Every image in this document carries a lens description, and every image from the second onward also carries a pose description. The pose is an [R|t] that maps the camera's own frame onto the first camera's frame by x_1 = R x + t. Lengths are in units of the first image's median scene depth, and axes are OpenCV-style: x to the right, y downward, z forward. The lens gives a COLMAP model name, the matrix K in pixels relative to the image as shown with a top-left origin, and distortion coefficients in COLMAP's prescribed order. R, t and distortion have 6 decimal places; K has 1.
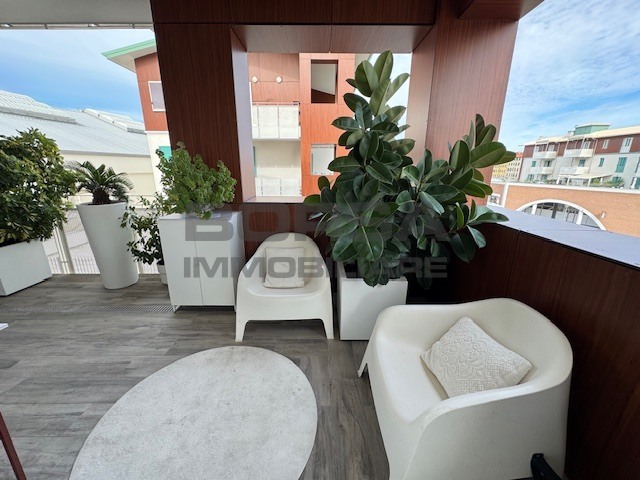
lens RADIAL K [[254.2, 0, 320.3], [0, 254.2, 237.6], [0, 0, 1]] dist [-0.000239, -0.000876]
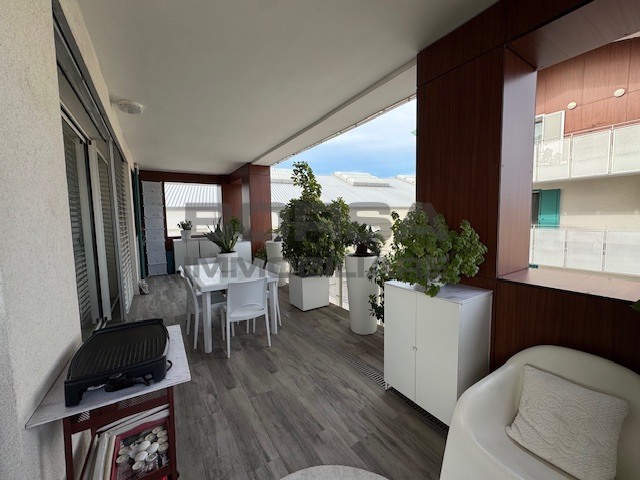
lens RADIAL K [[254.2, 0, 320.3], [0, 254.2, 237.6], [0, 0, 1]] dist [-0.000239, -0.000876]
pose [[0.536996, 0.049884, -0.842108, 0.008724], [-0.202594, 0.976661, -0.071336, -0.099704], [0.818896, 0.208914, 0.534570, 0.227367]]
